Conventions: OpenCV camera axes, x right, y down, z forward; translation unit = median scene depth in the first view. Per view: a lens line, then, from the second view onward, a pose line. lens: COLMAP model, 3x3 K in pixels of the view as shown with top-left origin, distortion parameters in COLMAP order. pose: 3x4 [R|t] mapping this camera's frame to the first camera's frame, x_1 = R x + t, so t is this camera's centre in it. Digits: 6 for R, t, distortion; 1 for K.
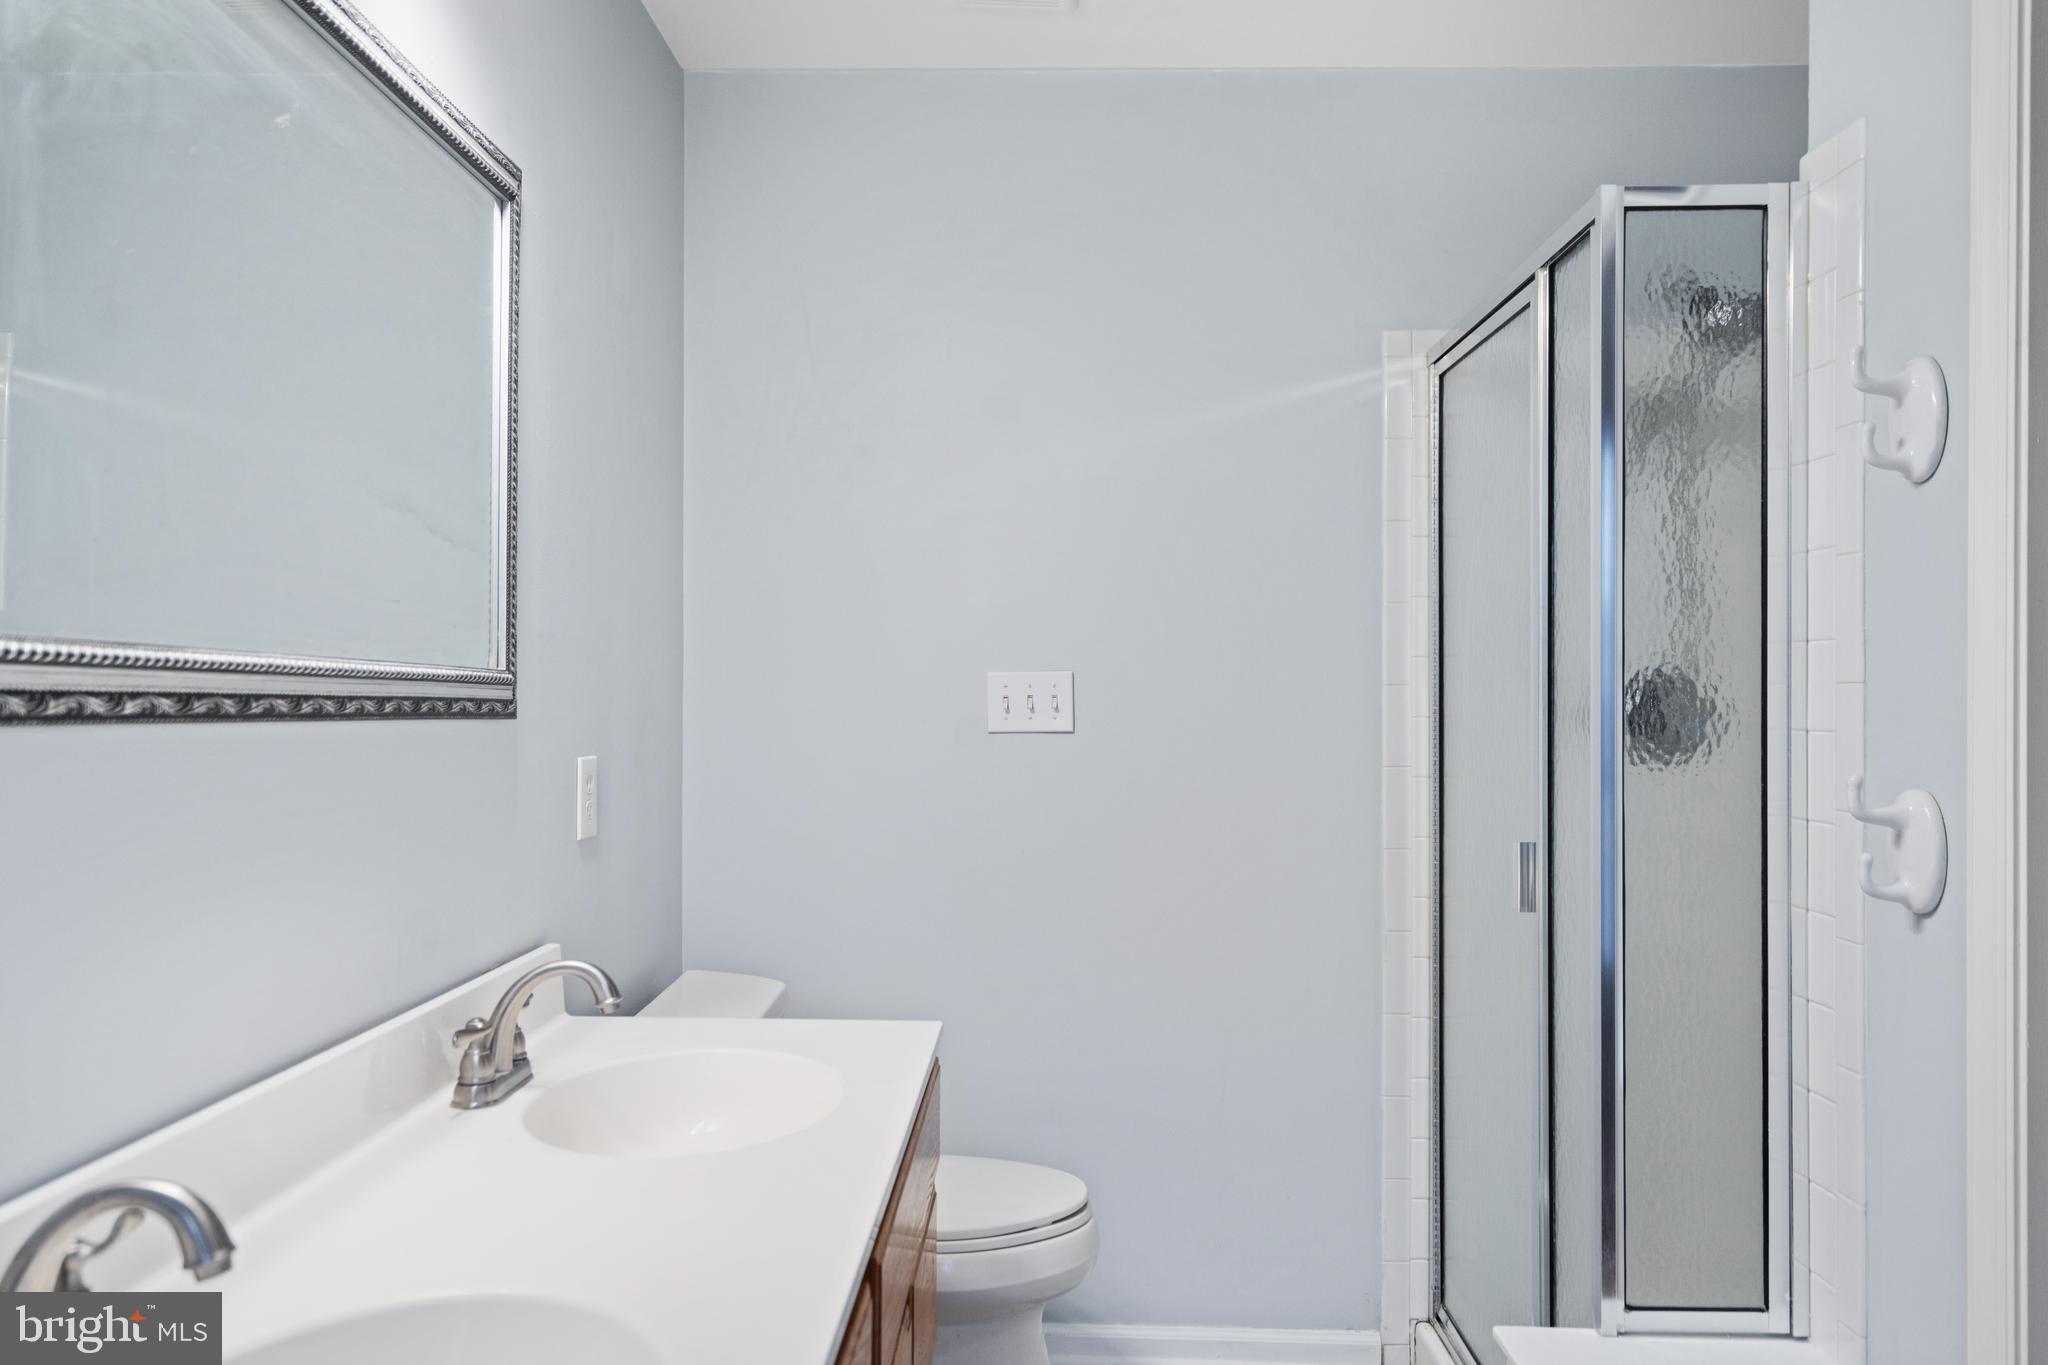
lens RADIAL K [[1525.0, 0, 1007.5], [0, 1525.0, 692.4], [0, 0, 1]] dist [0.007314, 0.004572]
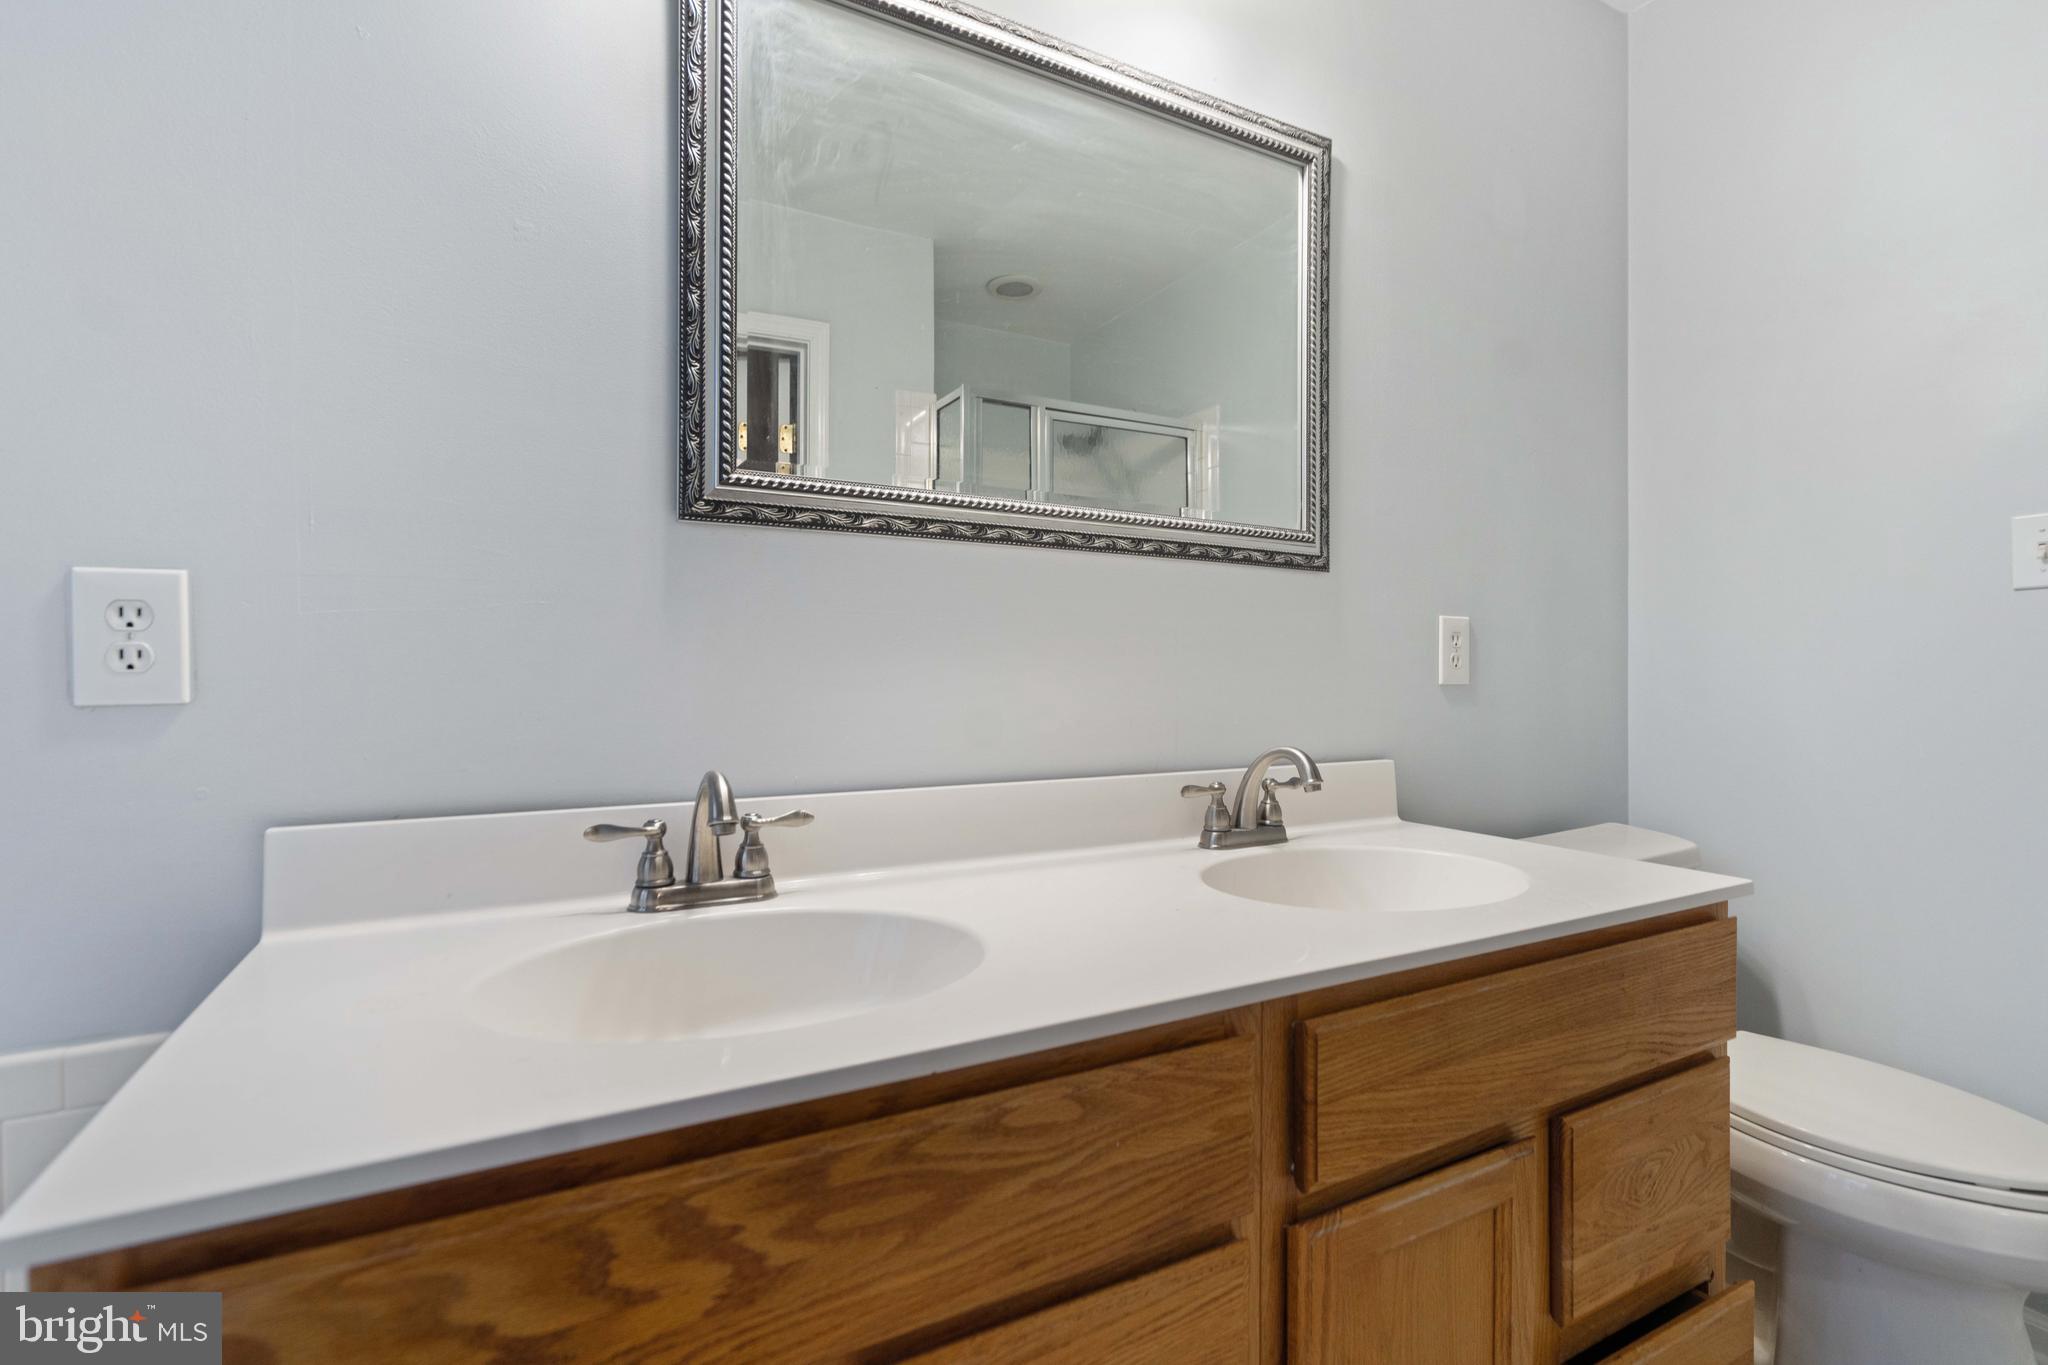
lens RADIAL K [[943.6, 0, 1032.7], [0, 943.6, 683.3], [0, 0, 1]] dist [0.000887, 0.000564]
pose [[0.484215, 0.001050, -0.874948, 0.259601], [-0.002600, 0.999997, -0.000239, 0.116140], [0.874945, 0.002390, 0.484216, 0.418711]]
